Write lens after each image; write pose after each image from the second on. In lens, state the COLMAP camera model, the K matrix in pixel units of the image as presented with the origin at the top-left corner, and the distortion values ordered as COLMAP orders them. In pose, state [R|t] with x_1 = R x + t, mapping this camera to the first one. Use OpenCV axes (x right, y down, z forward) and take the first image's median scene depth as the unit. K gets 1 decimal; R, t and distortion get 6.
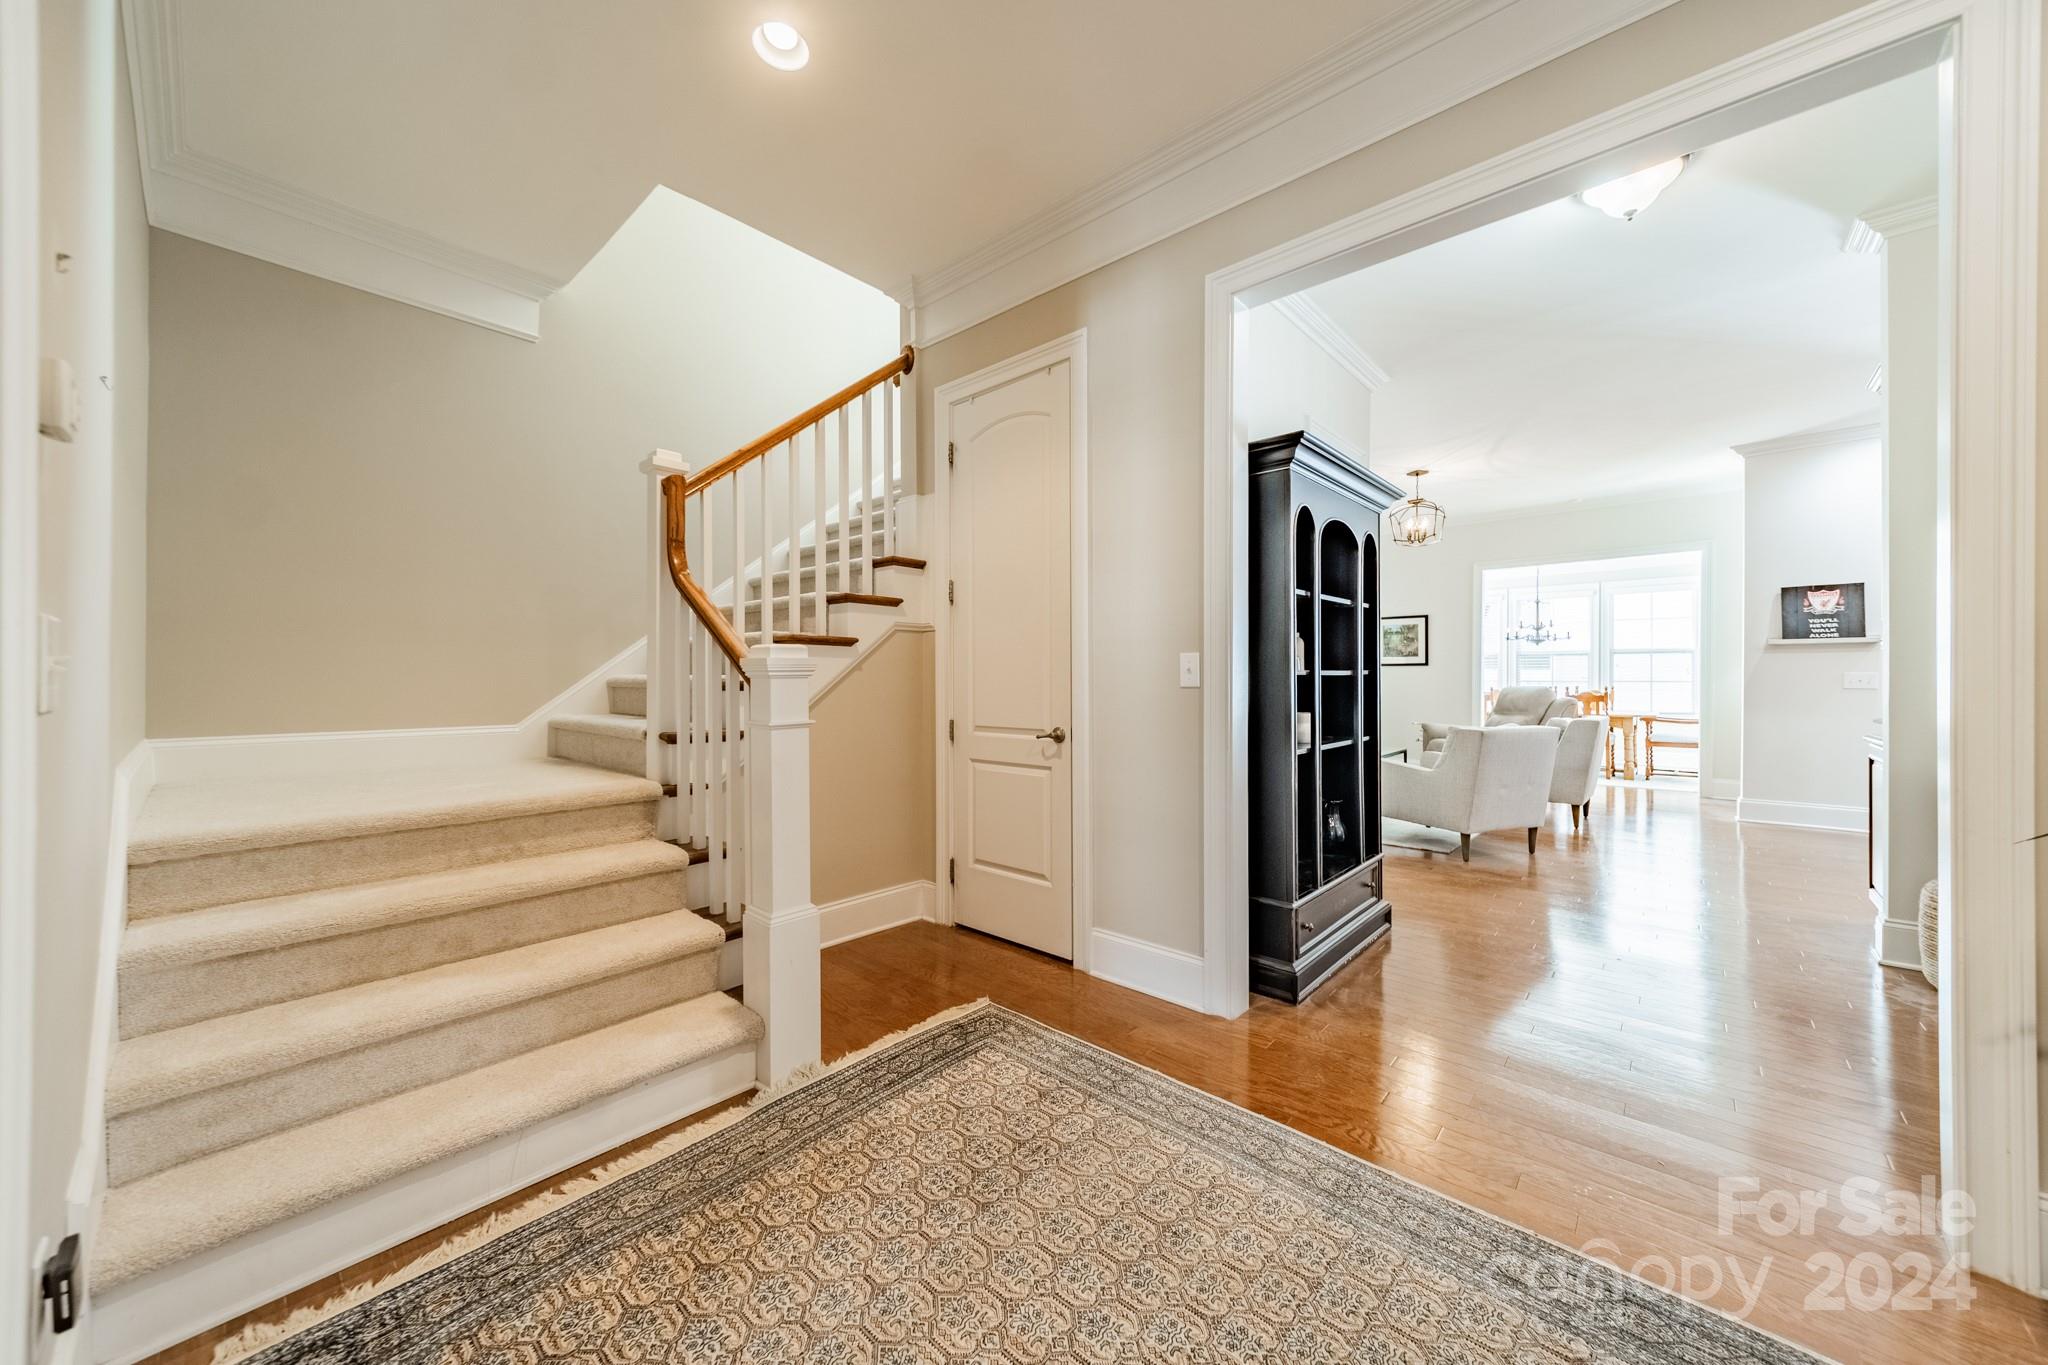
lens RADIAL K [[728.7, 0, 1013.8], [0, 728.7, 681.6], [0, 0, 1]] dist [0.005802, -0.000230]
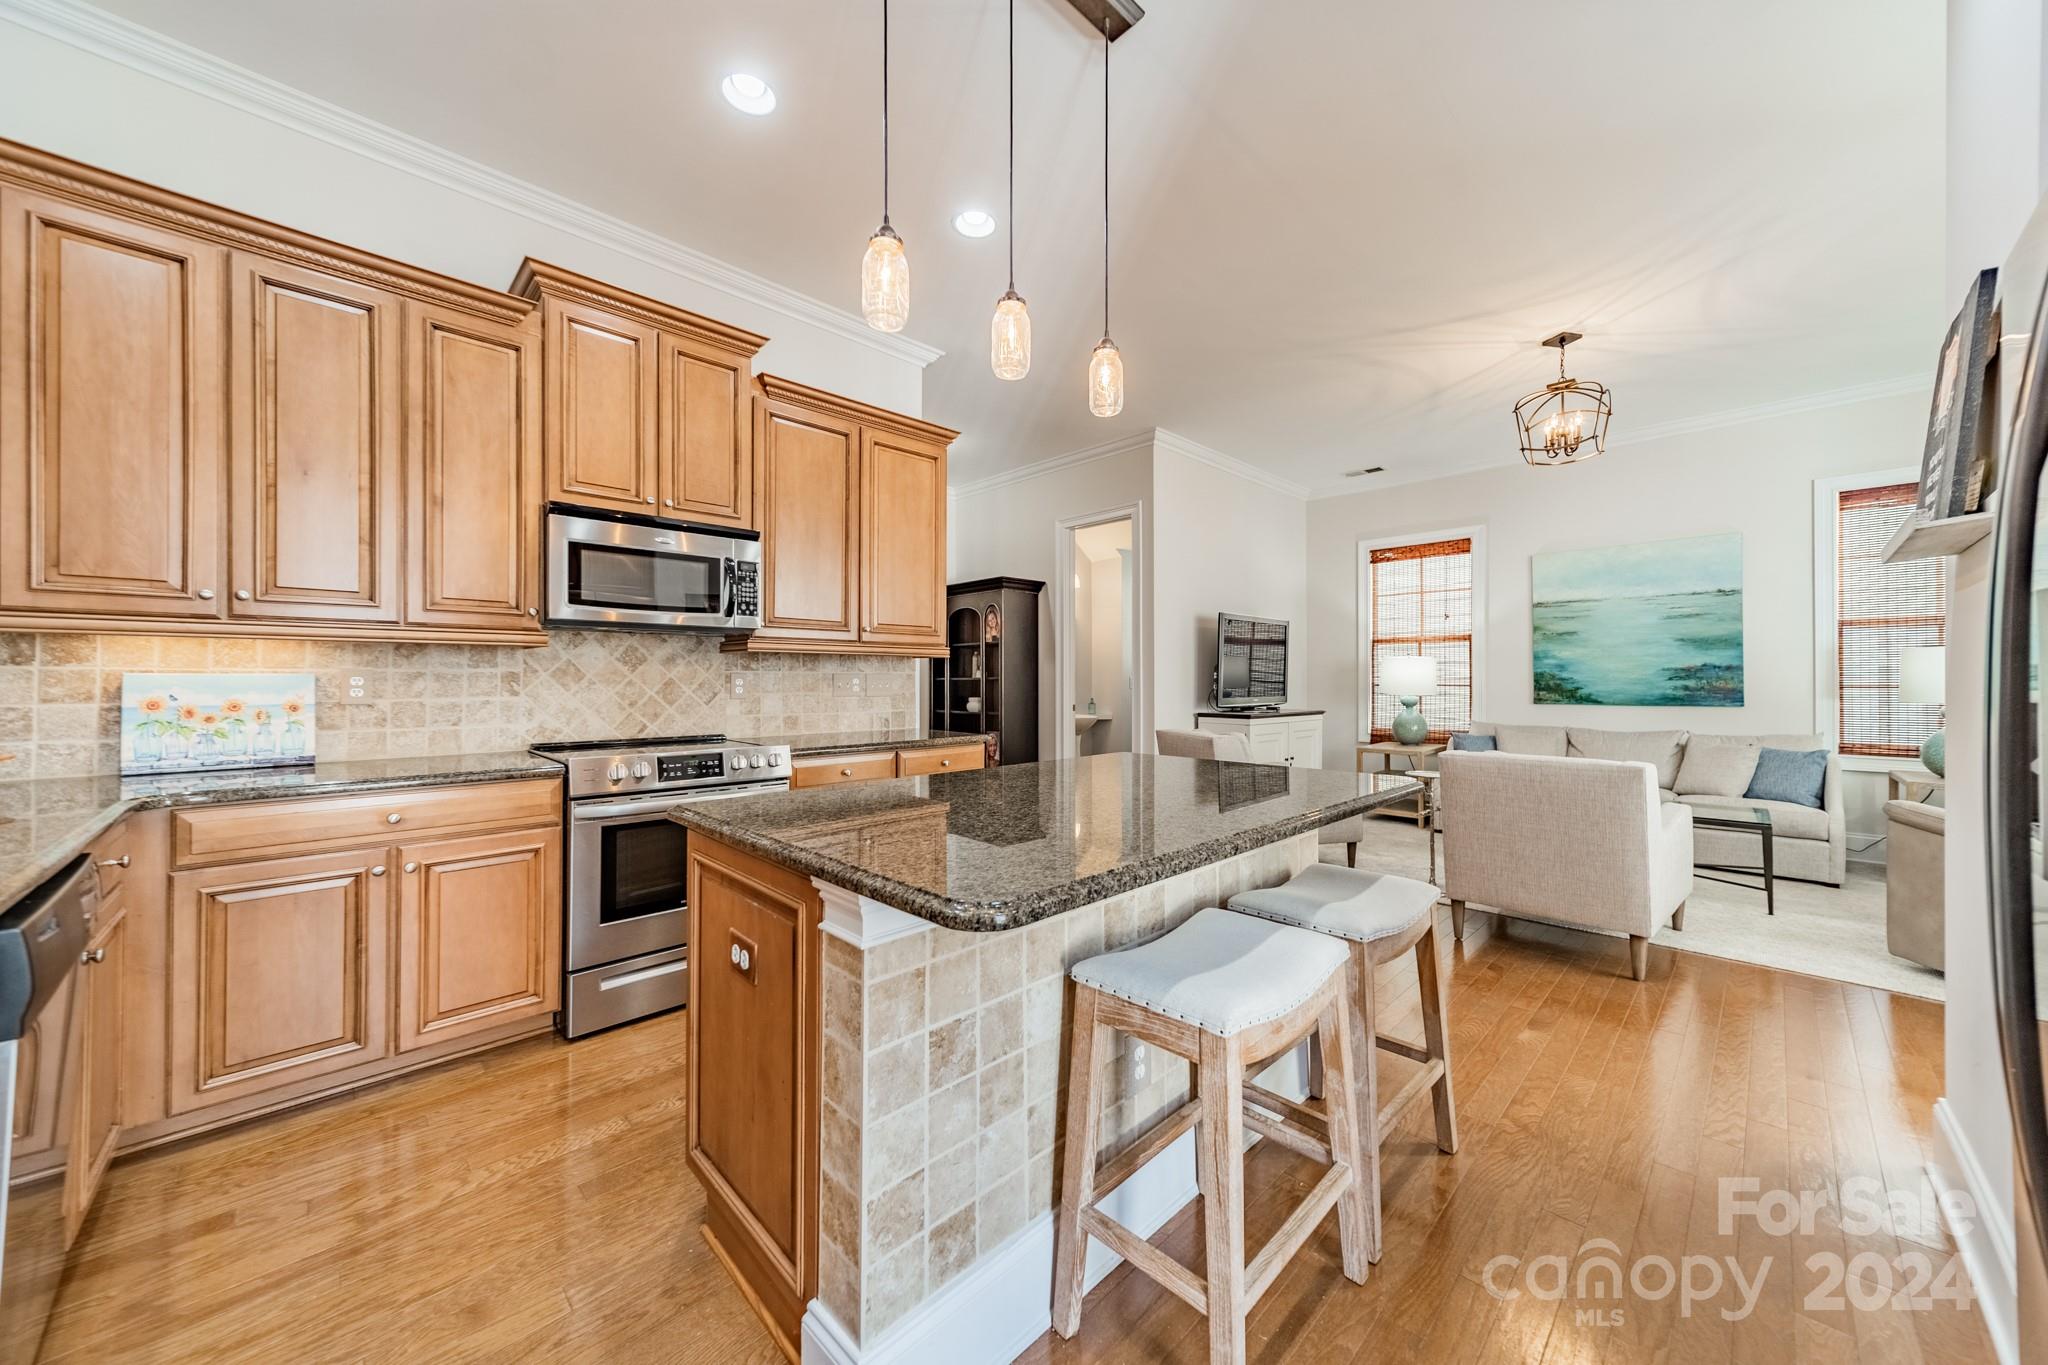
lens RADIAL K [[728.7, 0, 1022.9], [0, 728.7, 679.3], [0, 0, 1]] dist [0.005802, -0.000230]
pose [[-0.060578, -0.003865, -0.998156, 1.309406], [-0.002806, 0.999989, -0.003702, -0.000725], [0.998159, 0.002577, -0.060589, 0.655780]]
